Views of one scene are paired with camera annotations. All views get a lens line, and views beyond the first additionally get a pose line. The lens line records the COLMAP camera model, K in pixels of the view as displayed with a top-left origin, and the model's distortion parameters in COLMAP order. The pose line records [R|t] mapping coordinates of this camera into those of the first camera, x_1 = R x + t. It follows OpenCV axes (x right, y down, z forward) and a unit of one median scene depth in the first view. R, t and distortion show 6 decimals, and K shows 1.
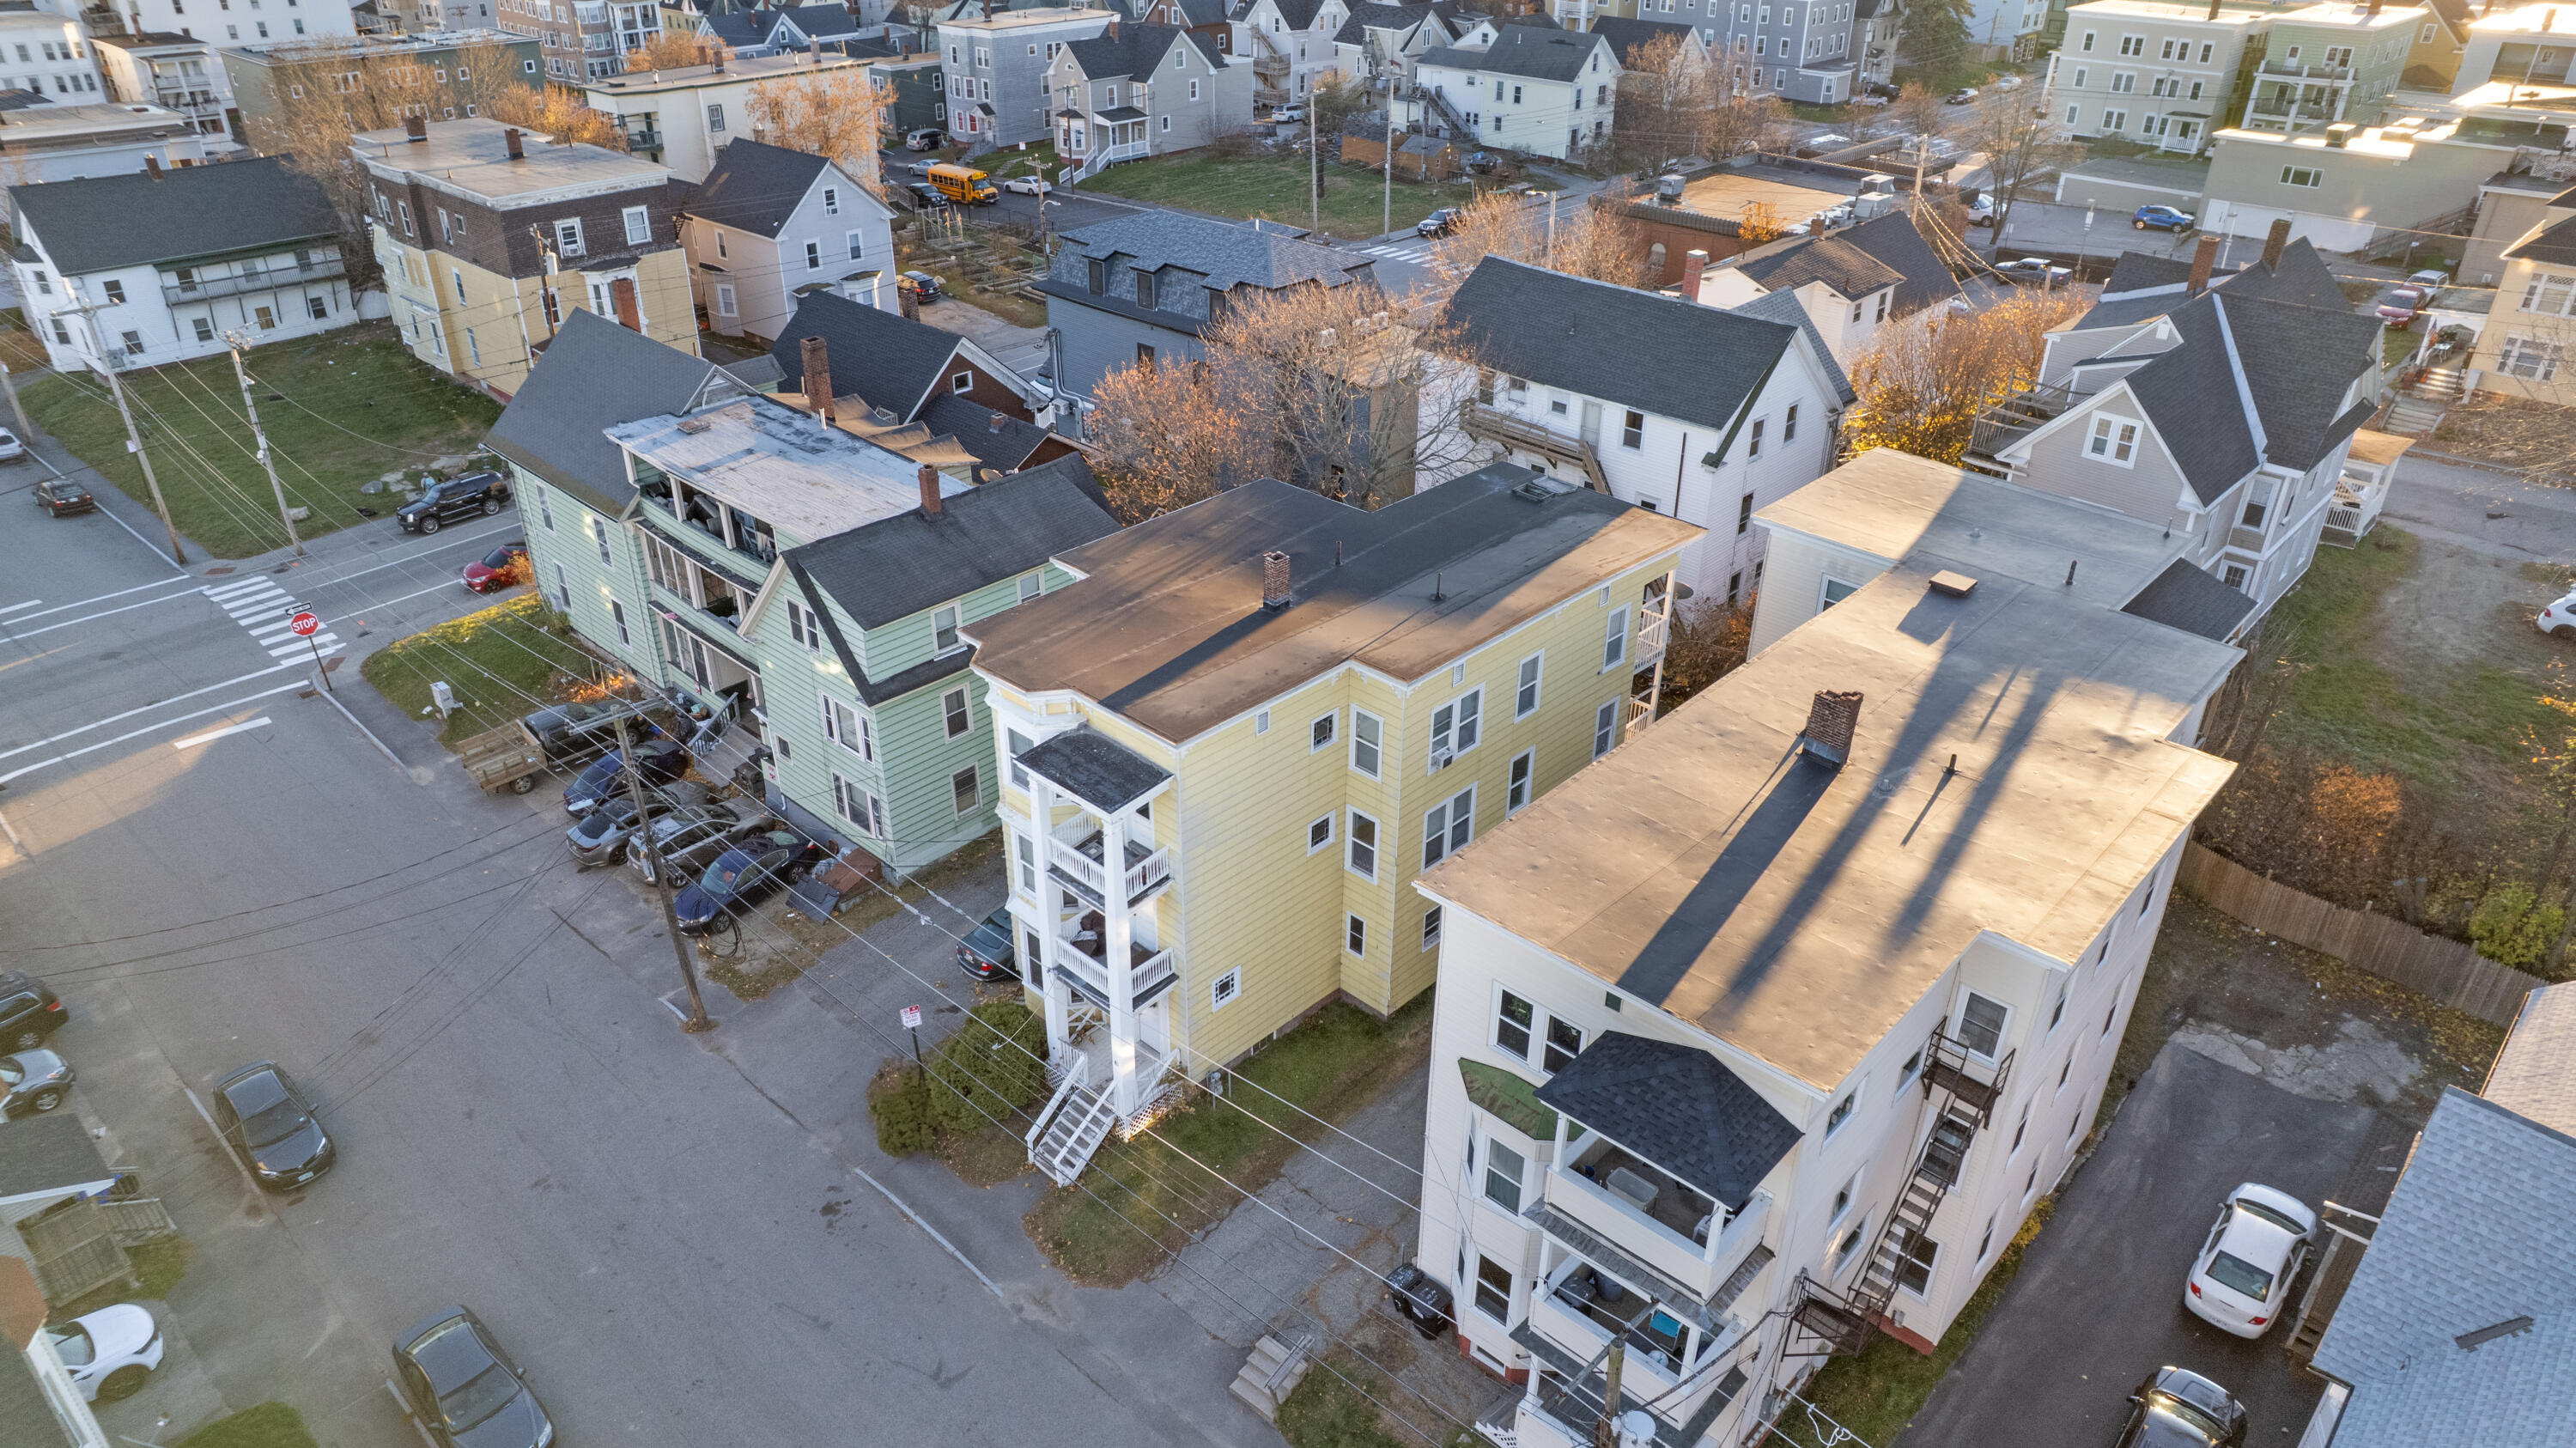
lens RADIAL K [[1647.2, 0, 1284.5], [0, 1647.2, 757.6], [0, 0, 1]] dist [-0.077476, 0.065470]
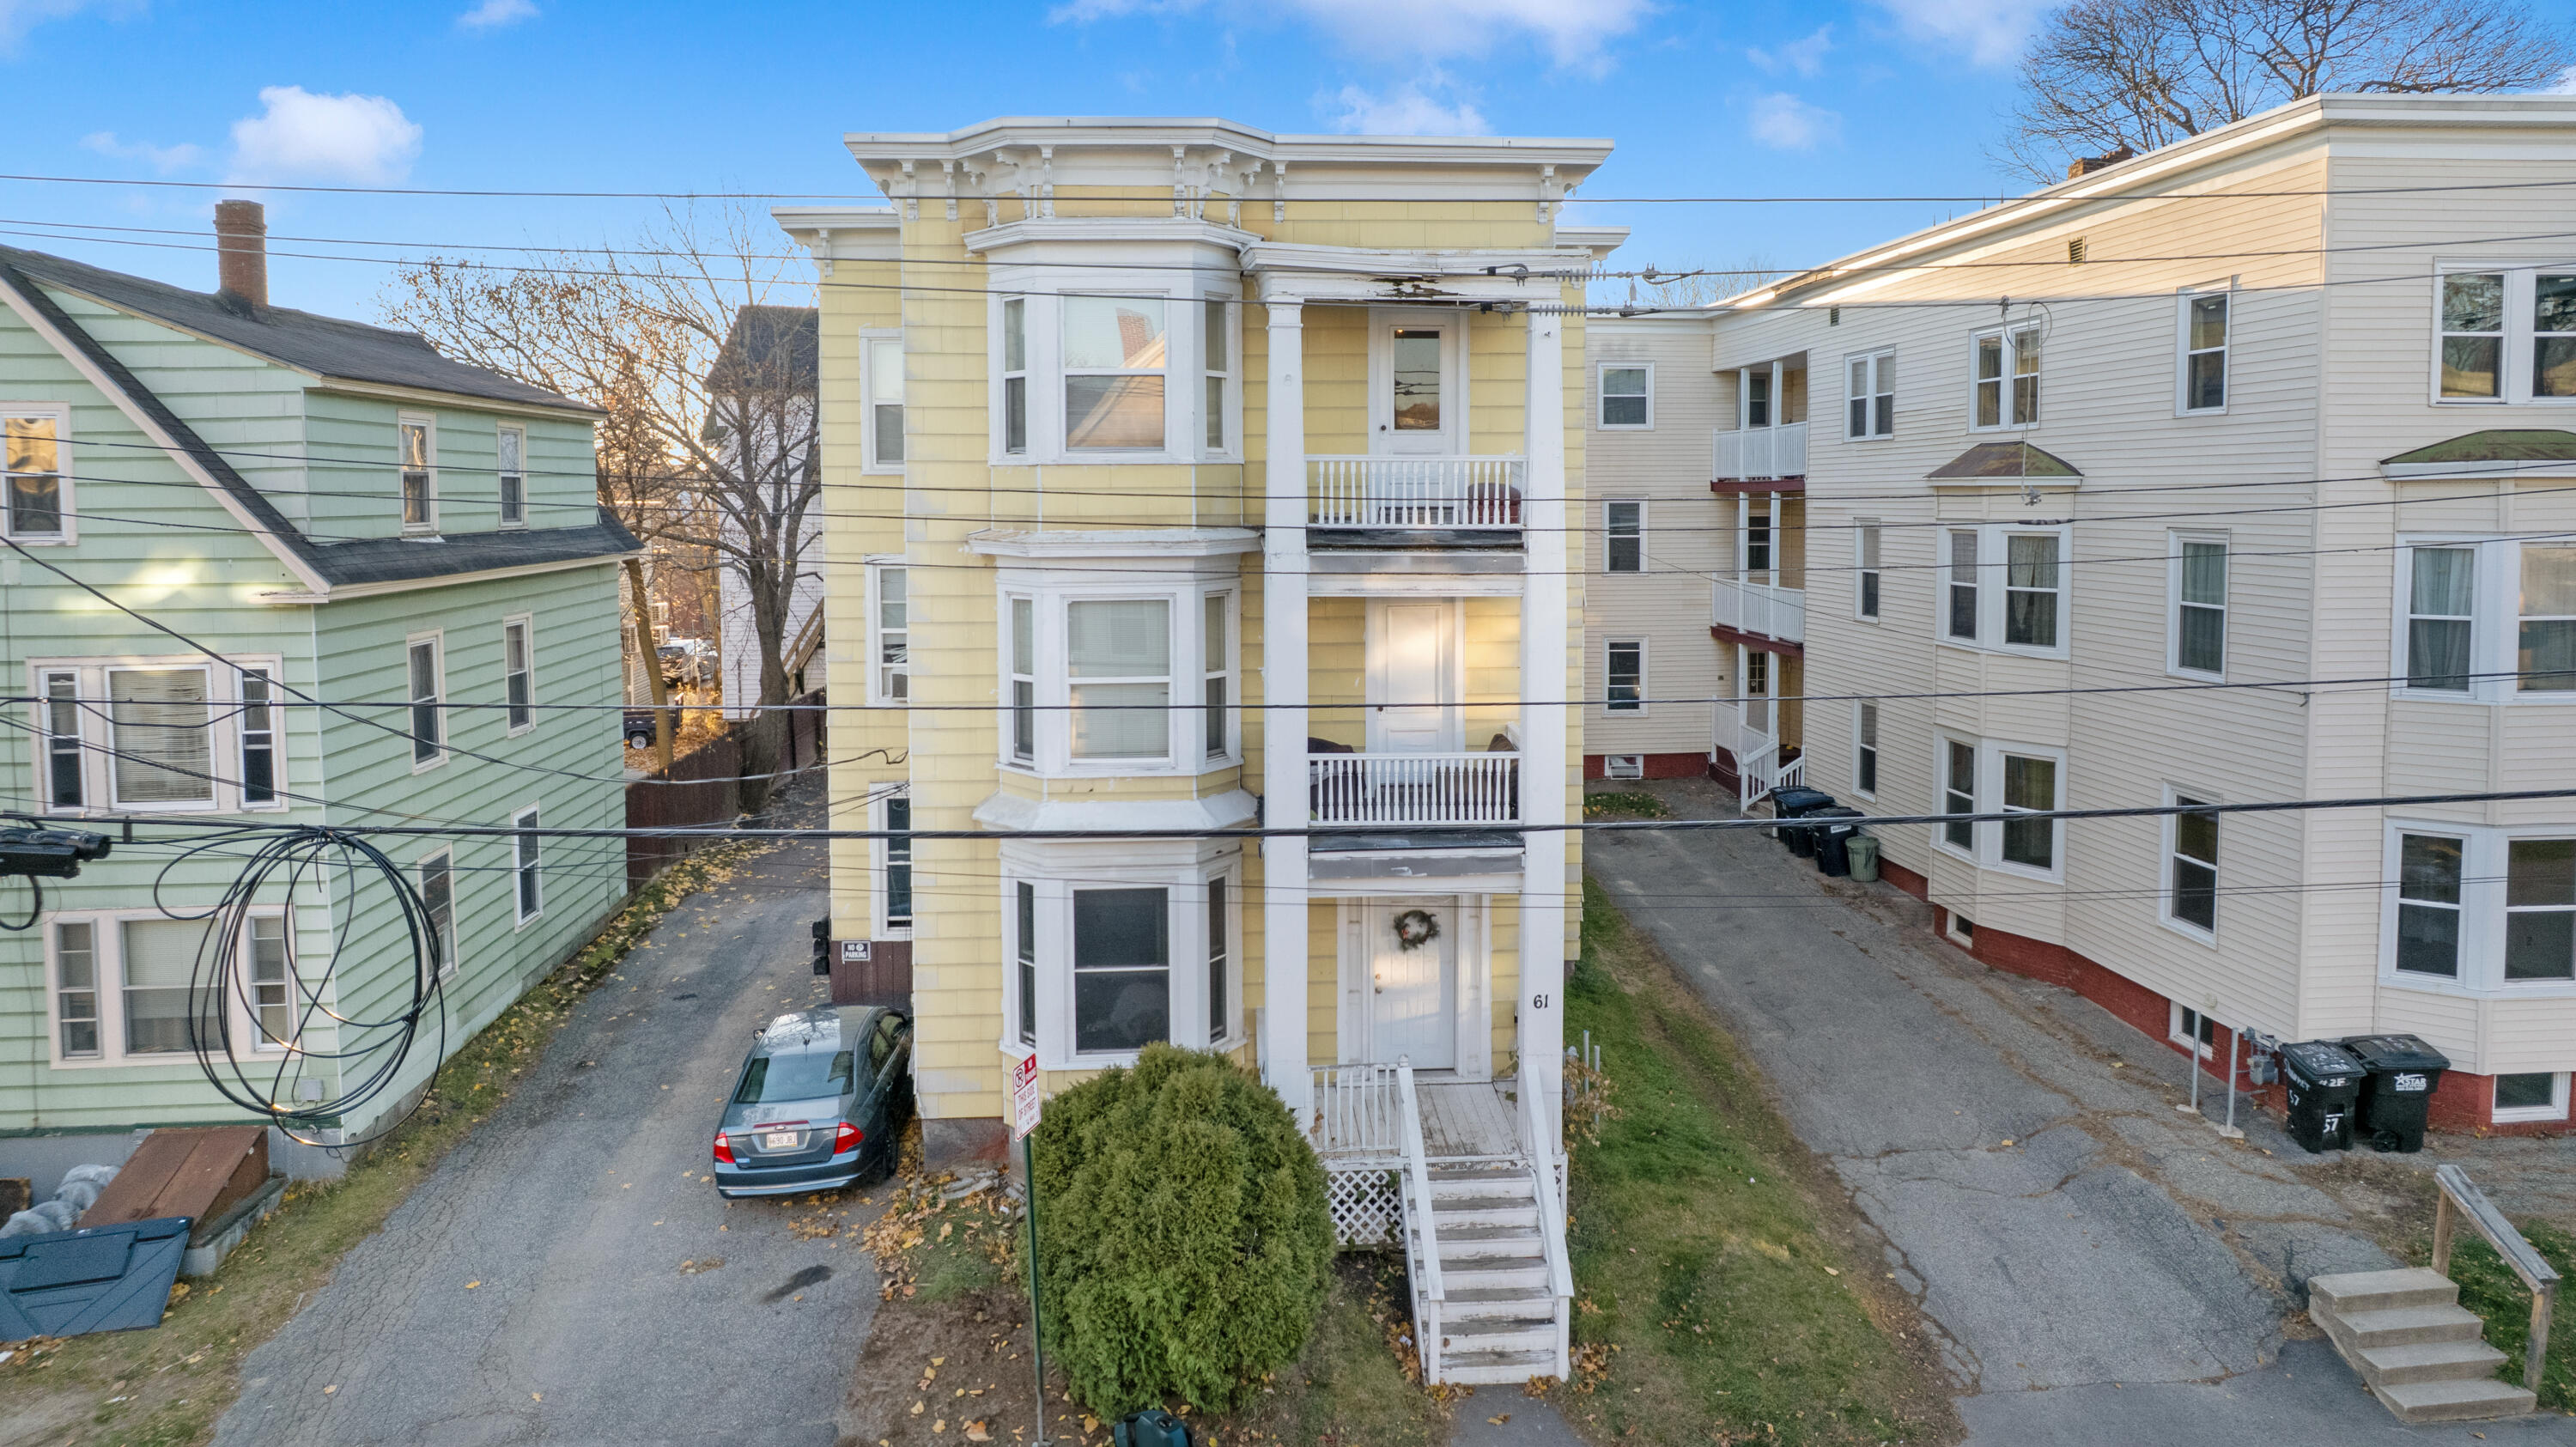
lens RADIAL K [[1703.8, 0, 1288.2], [0, 1703.8, 617.8], [0, 0, 1]] dist [-0.074755, 0.064700]
pose [[0.669607, -0.064901, 0.739874, -0.355427], [0.389441, 0.878928, -0.275357, 0.151398], [-0.632426, 0.472518, 0.613811, 0.572857]]
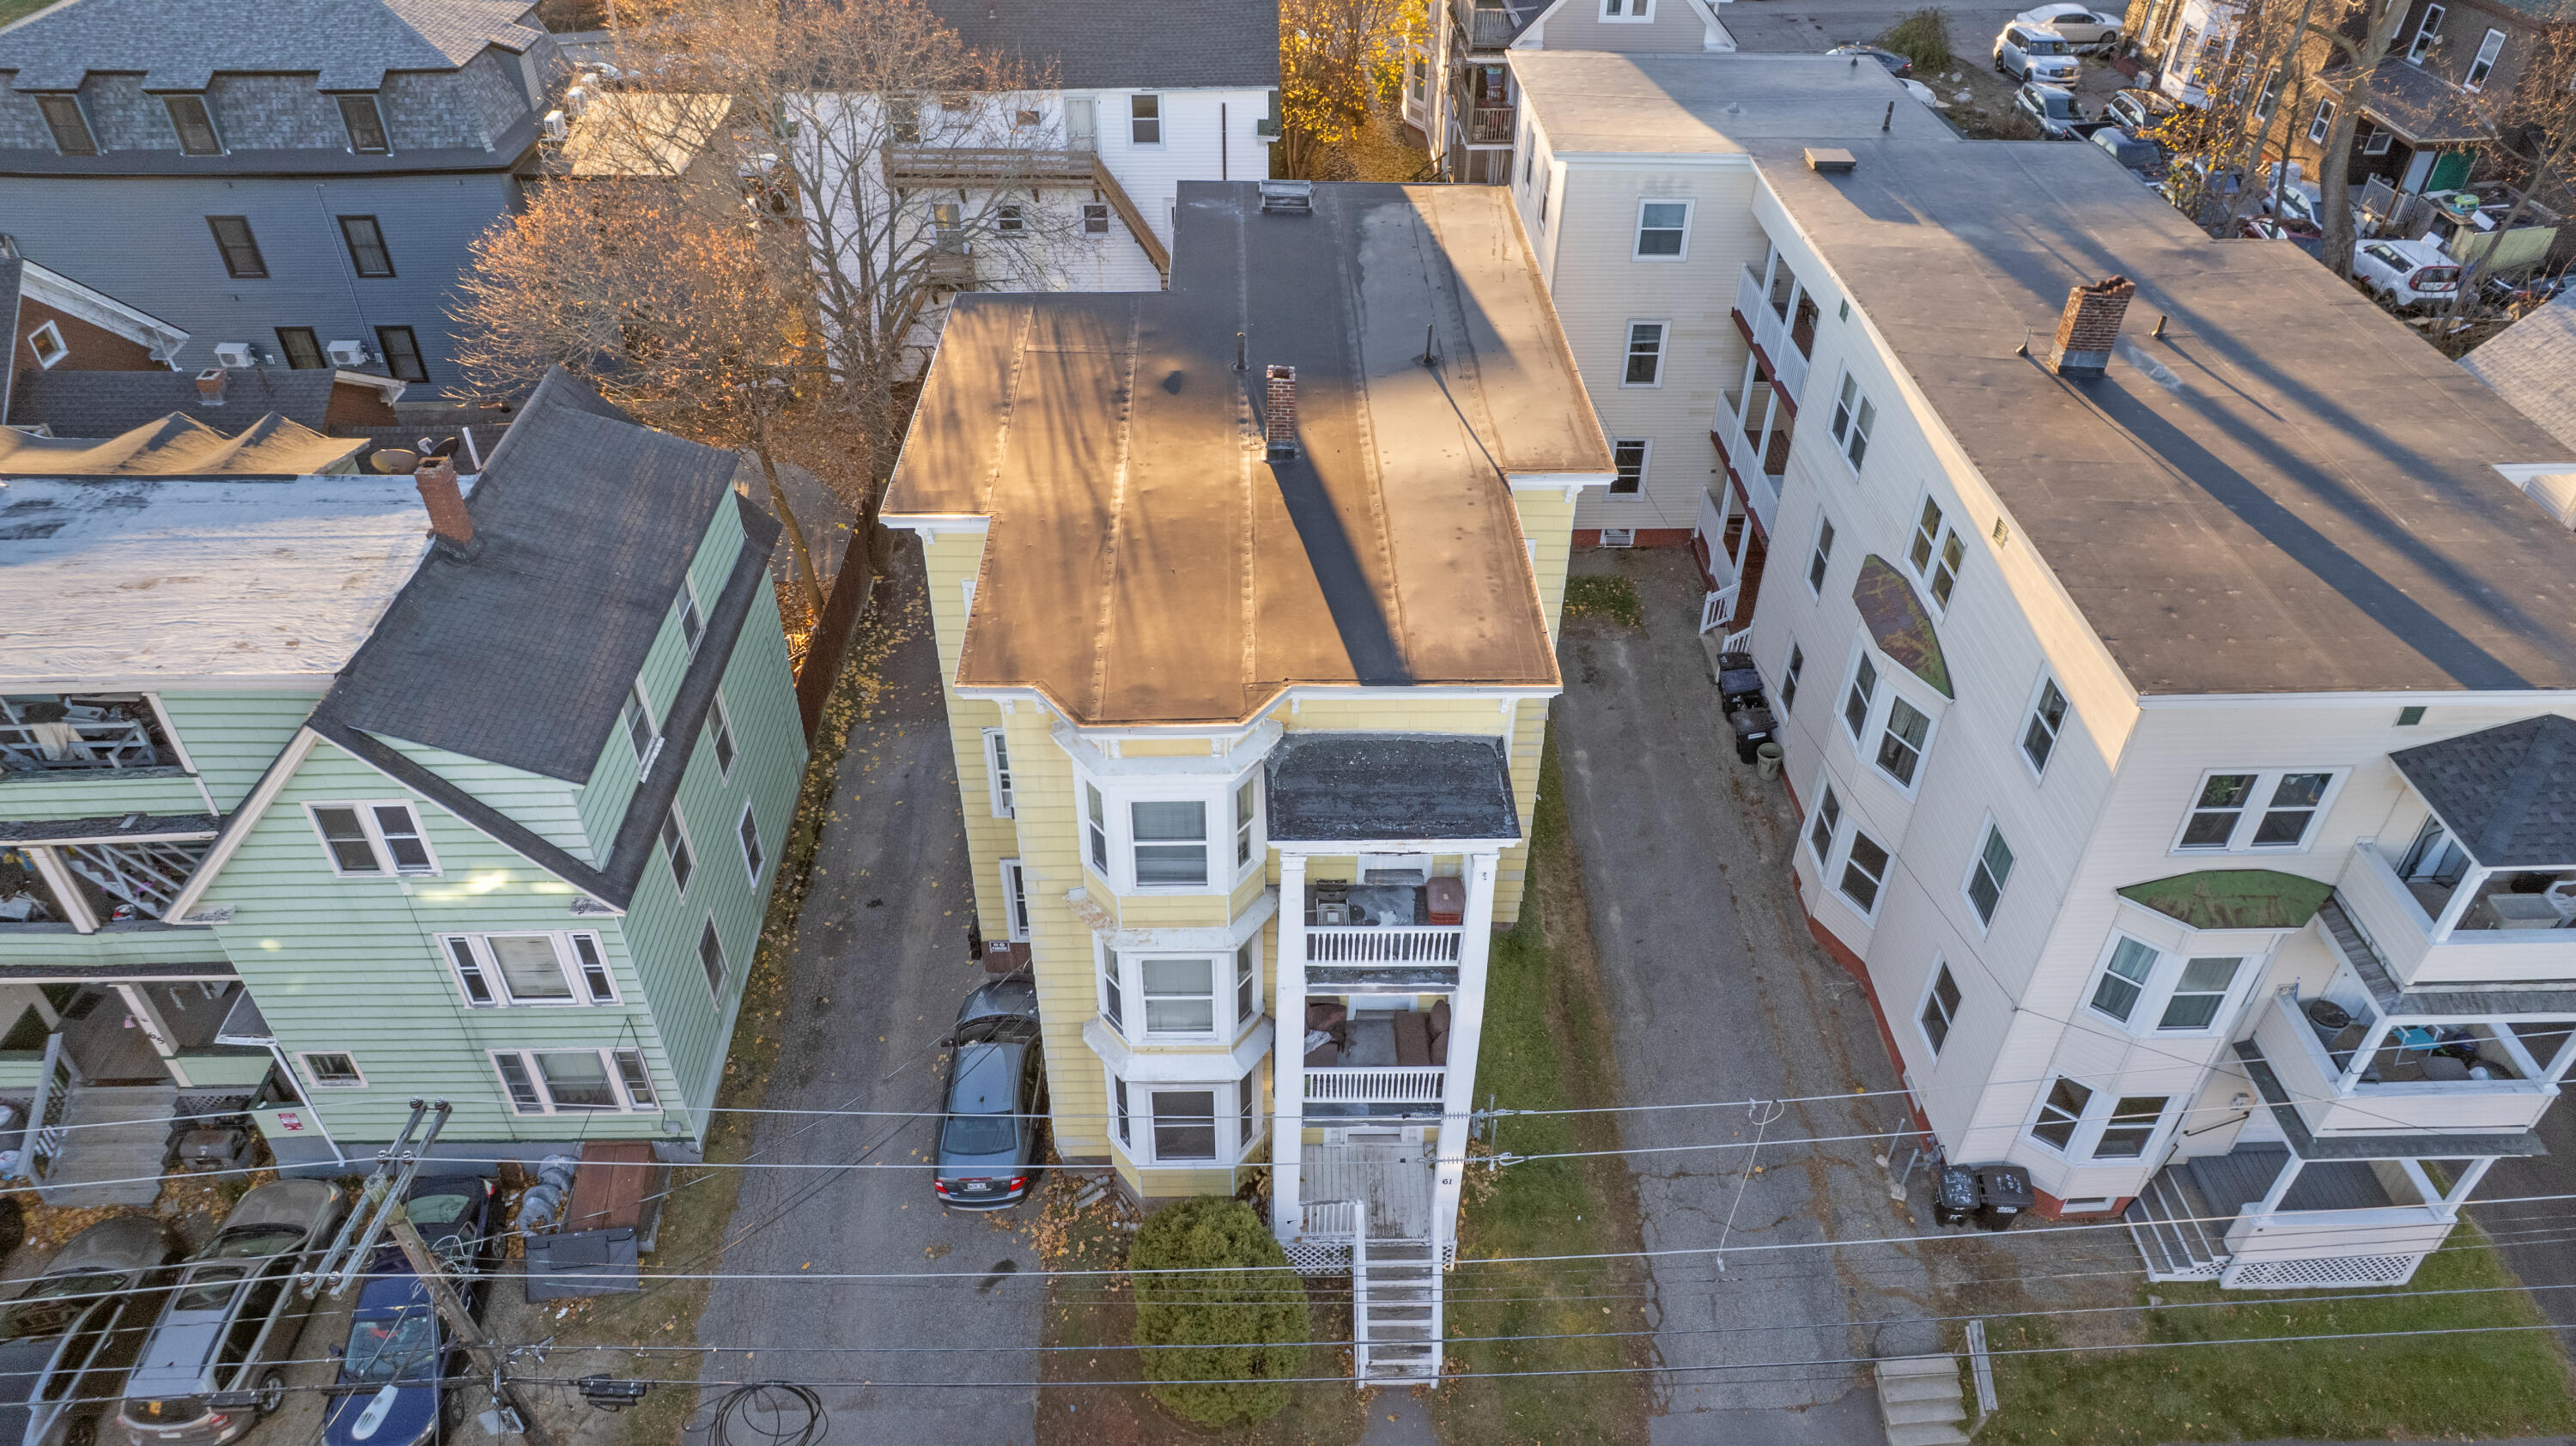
lens RADIAL K [[1647.0, 0, 1284.5], [0, 1647.0, 756.6], [0, 0, 1]] dist [-0.077476, 0.065470]
pose [[0.707317, -0.445755, 0.548639, -0.337828], [0.359214, 0.895096, 0.264136, -0.126694], [-0.608825, 0.010251, 0.793239, 0.405688]]
